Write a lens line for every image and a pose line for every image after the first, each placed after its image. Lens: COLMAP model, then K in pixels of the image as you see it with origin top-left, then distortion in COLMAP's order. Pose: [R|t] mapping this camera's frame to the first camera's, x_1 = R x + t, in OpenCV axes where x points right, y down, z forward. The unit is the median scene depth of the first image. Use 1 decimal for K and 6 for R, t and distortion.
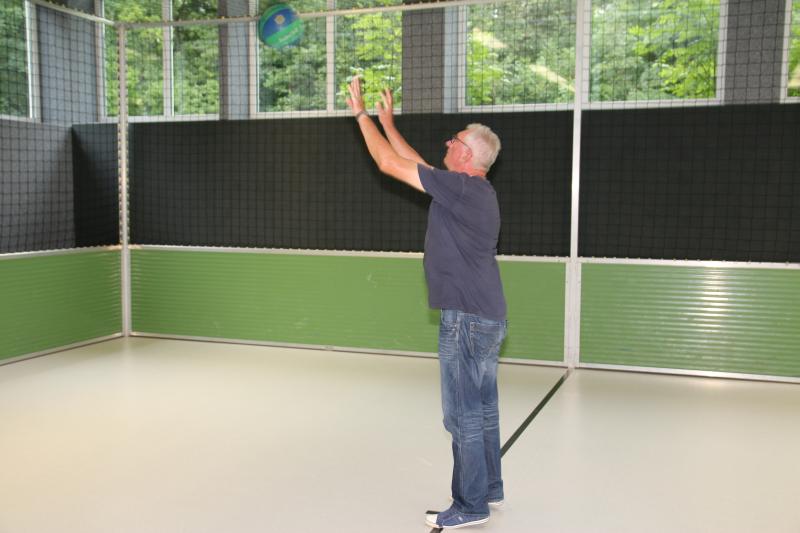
lens RADIAL K [[929.8, 0, 400.0], [0, 929.8, 266.5], [0, 0, 1]] dist [0.010512, 0.007072]
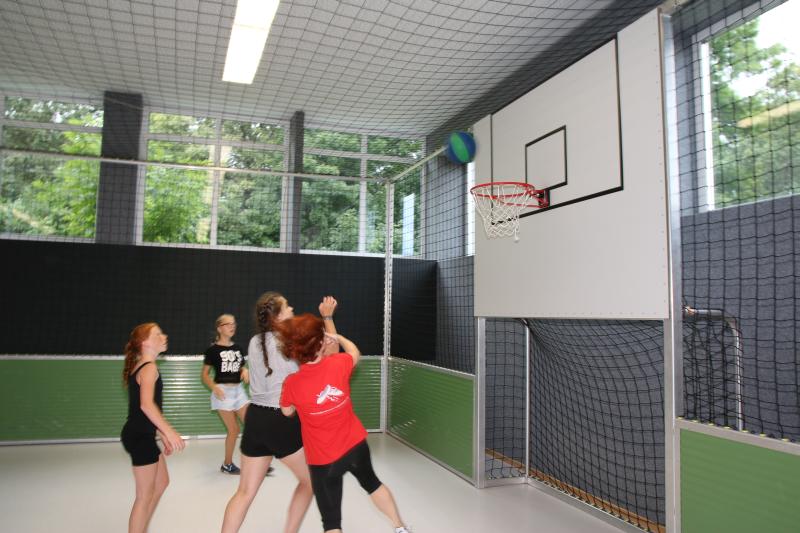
lens RADIAL K [[643.0, 0, 399.7], [0, 643.0, 293.0], [0, 0, 1]] dist [-0.012828, -0.006100]
pose [[0.753419, 0.034455, 0.656638, -0.354543], [0.031962, 0.995527, -0.088909, -0.012905], [-0.656764, 0.087973, 0.748947, 0.144169]]
